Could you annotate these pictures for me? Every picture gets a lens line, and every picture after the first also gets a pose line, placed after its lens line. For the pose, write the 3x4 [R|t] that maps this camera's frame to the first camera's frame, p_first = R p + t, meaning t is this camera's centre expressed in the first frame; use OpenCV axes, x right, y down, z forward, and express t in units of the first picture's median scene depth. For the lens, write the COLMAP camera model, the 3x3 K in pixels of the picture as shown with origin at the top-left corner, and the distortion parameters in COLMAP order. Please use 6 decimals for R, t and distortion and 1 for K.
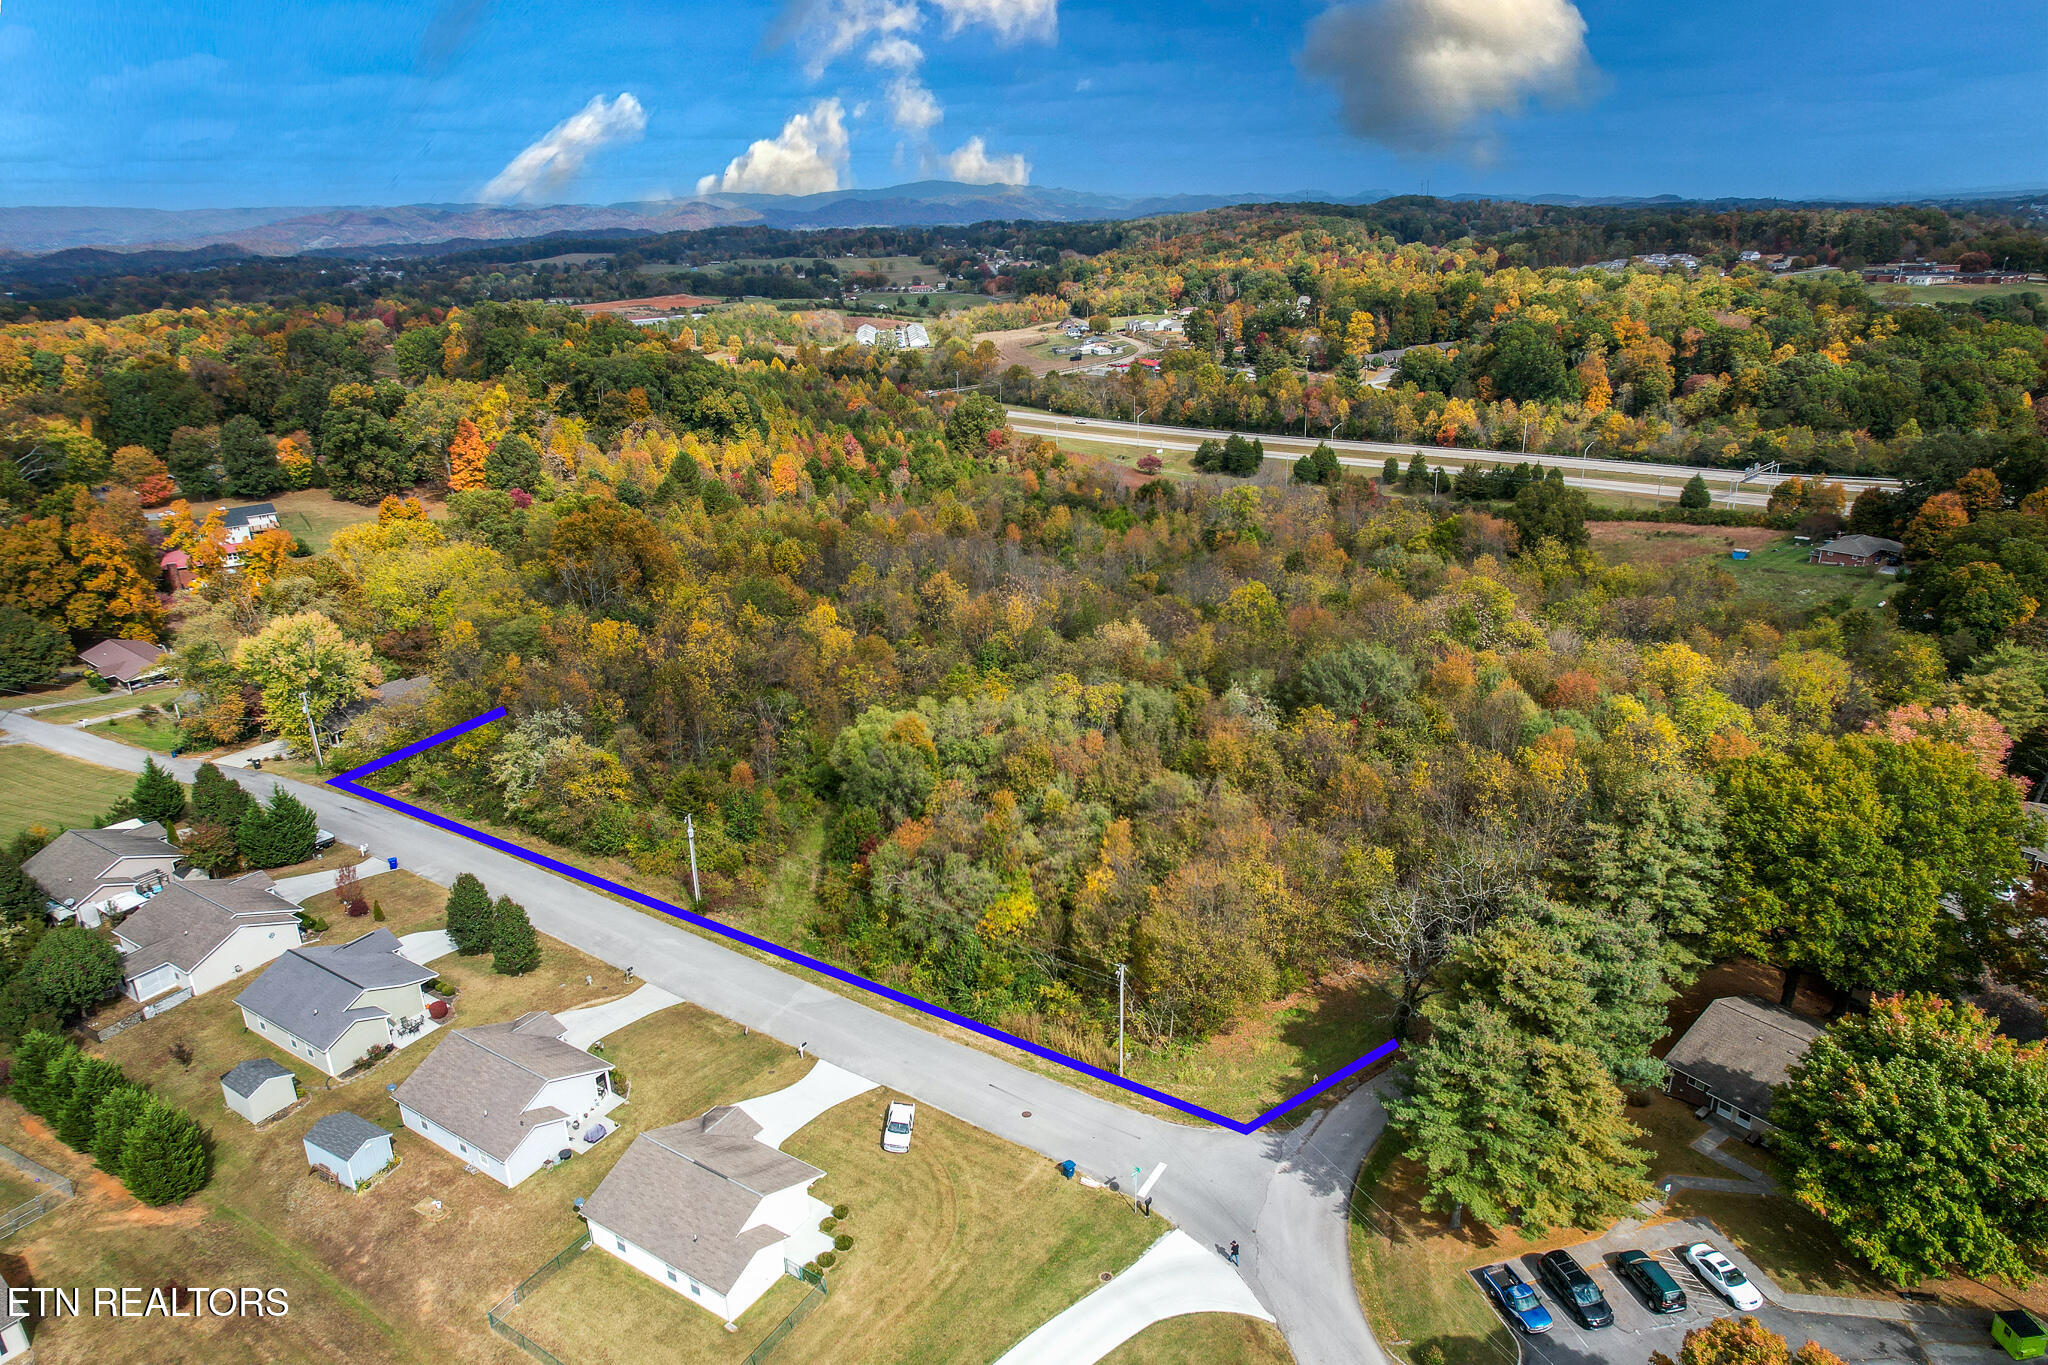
lens RADIAL K [[1312.7, 0, 1019.6], [0, 1312.7, 686.8], [0, 0, 1]] dist [-0.088947, 0.085862]
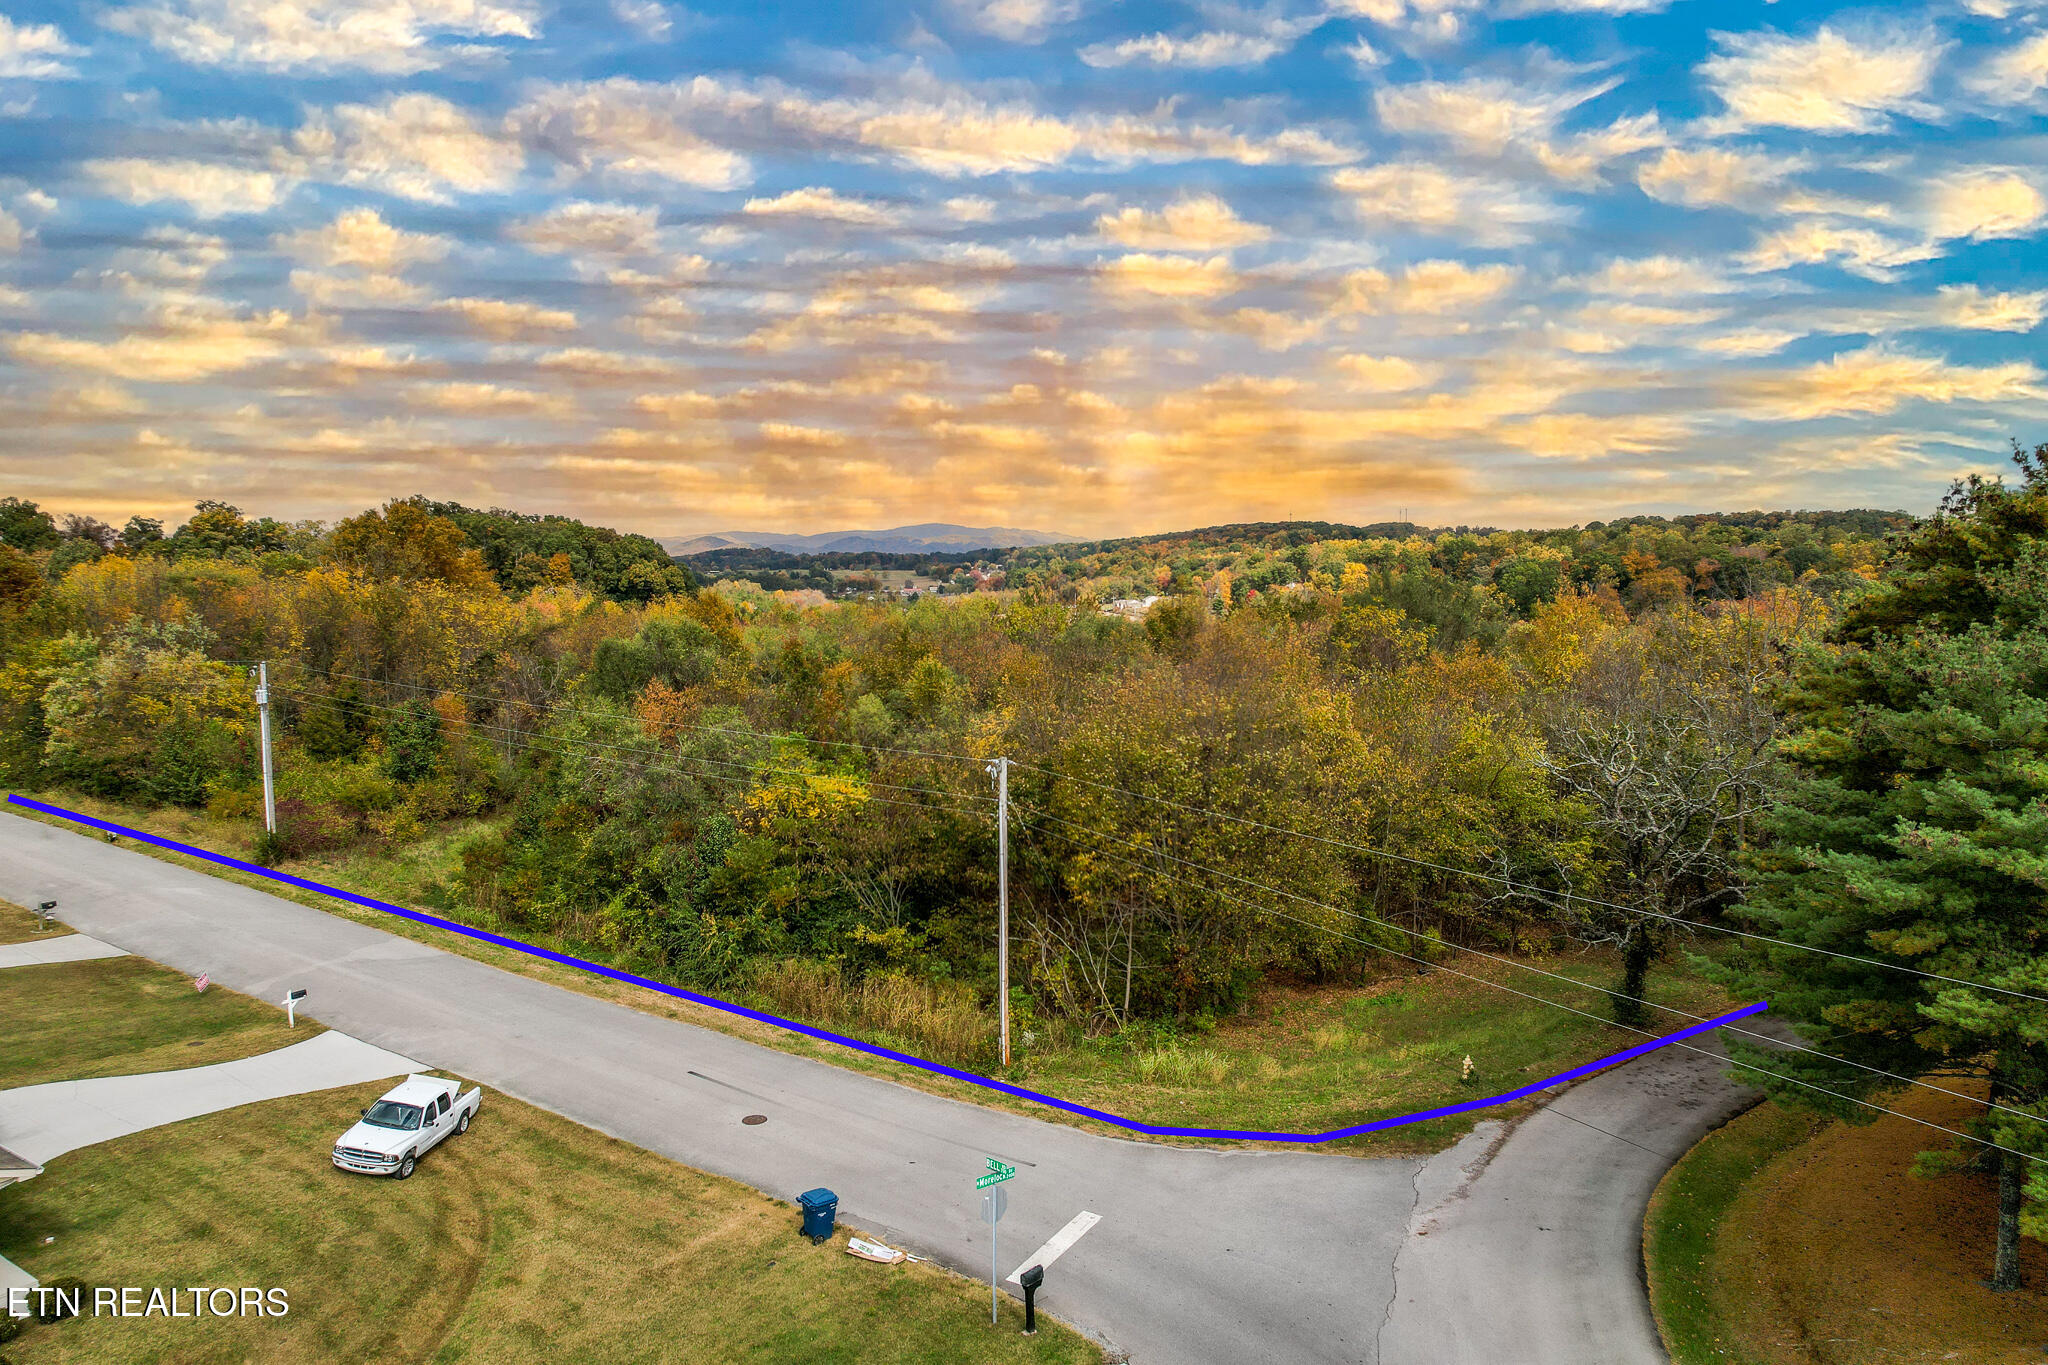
lens RADIAL K [[1312.7, 0, 1019.6], [0, 1312.7, 686.8], [0, 0, 1]] dist [-0.088947, 0.085862]
pose [[0.999900, 0.013728, 0.003383, 0.015434], [-0.012458, 0.968589, -0.248356, 0.055484], [-0.006687, 0.248289, 0.968663, 0.108790]]
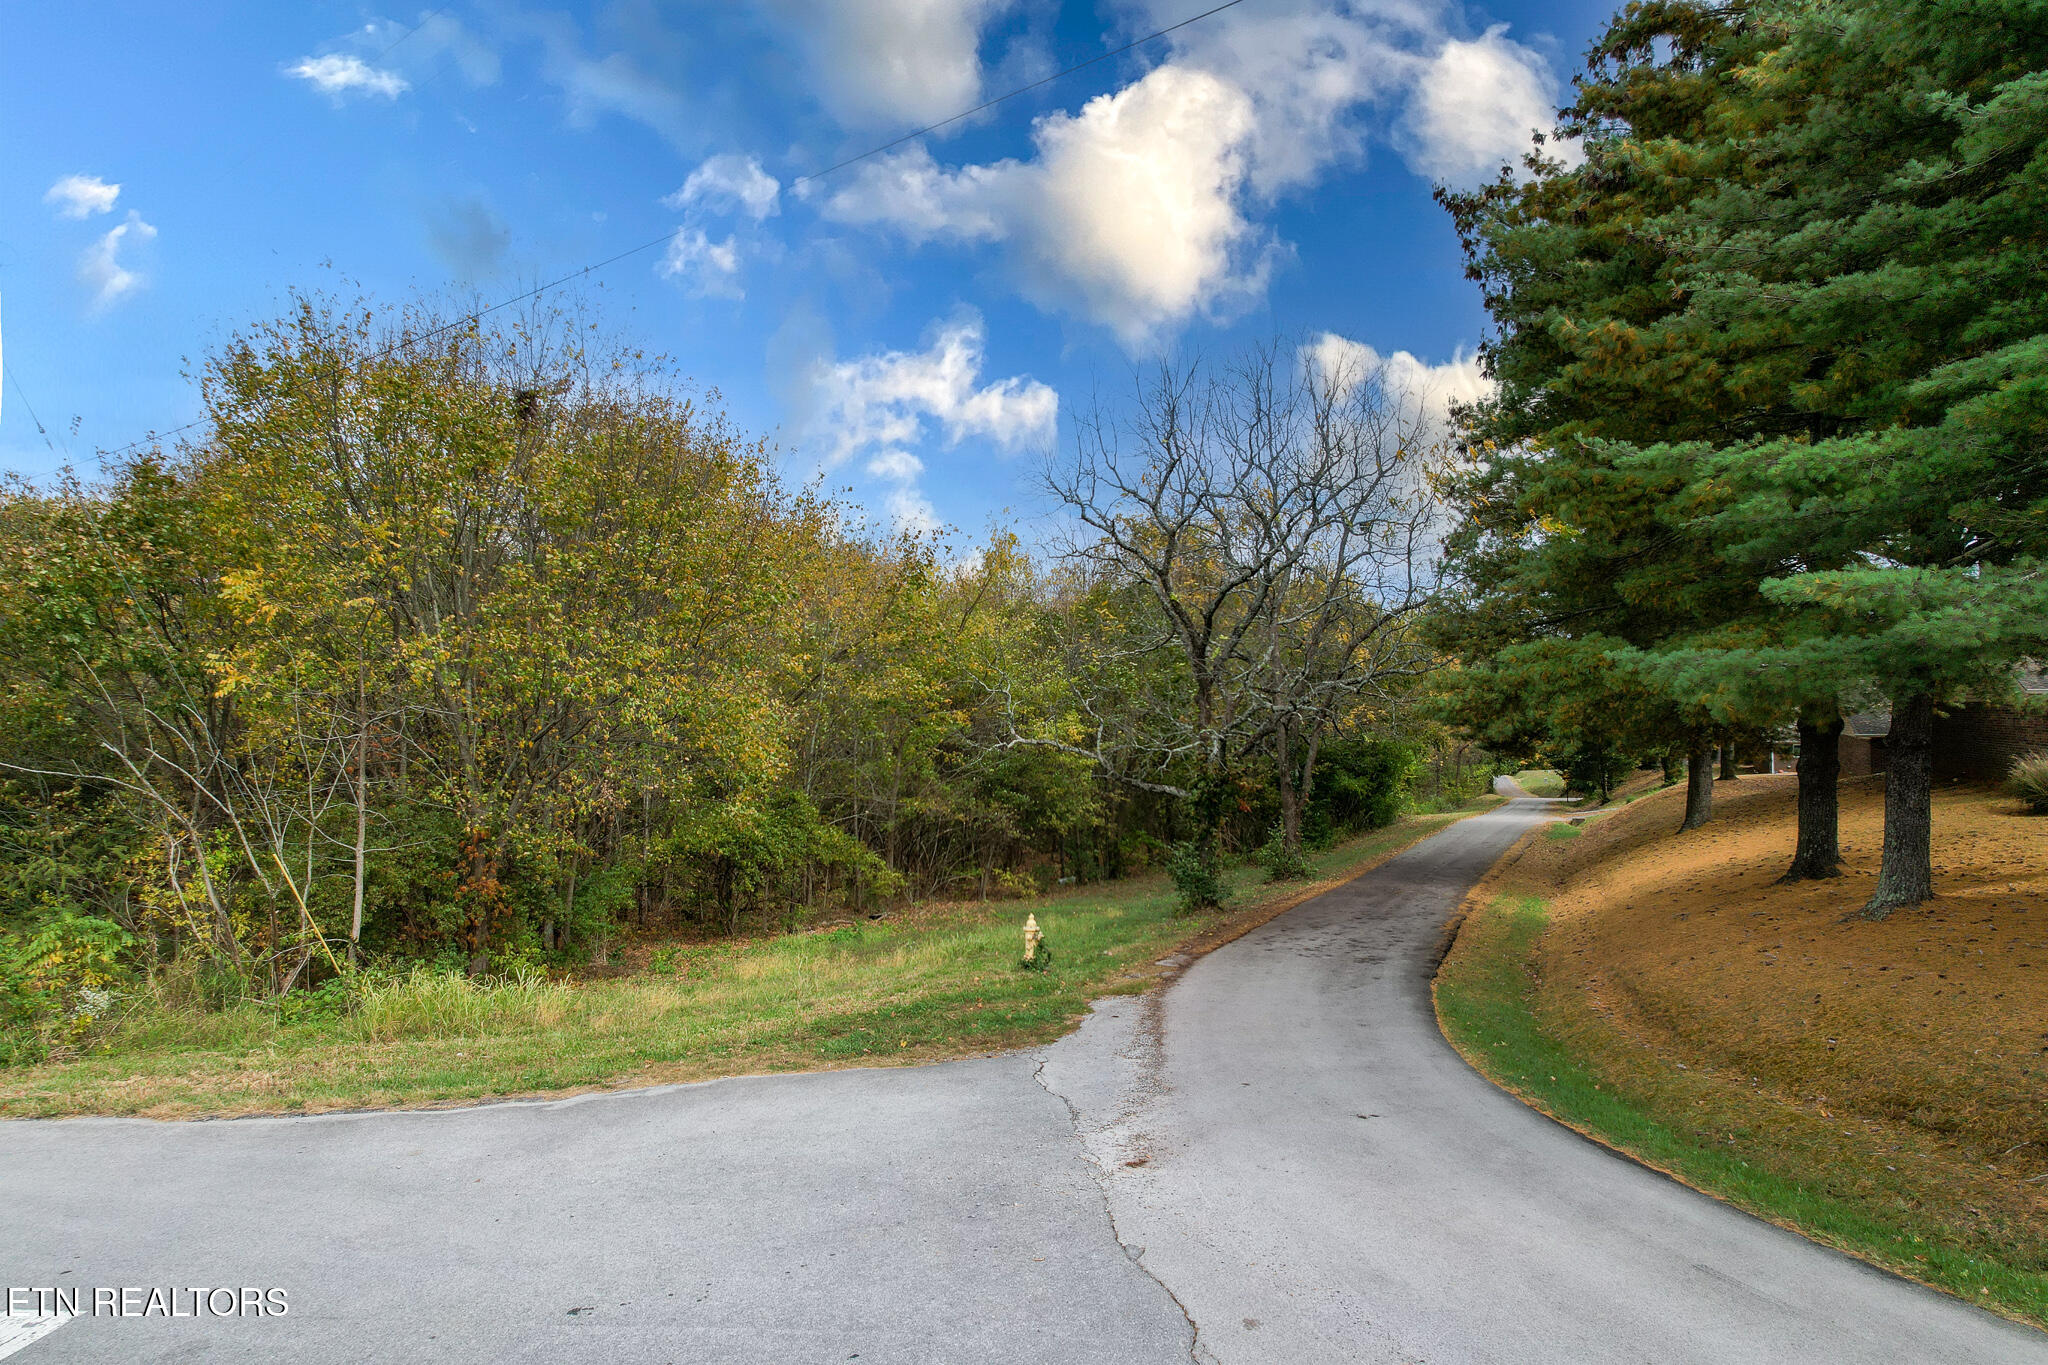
lens RADIAL K [[1312.7, 0, 1019.6], [0, 1312.7, 686.8], [0, 0, 1]] dist [-0.088947, 0.085862]
pose [[0.881576, 0.016129, 0.471767, 0.022678], [0.156156, 0.933182, -0.323708, 0.064375], [-0.445465, 0.359043, 0.820152, 0.153593]]
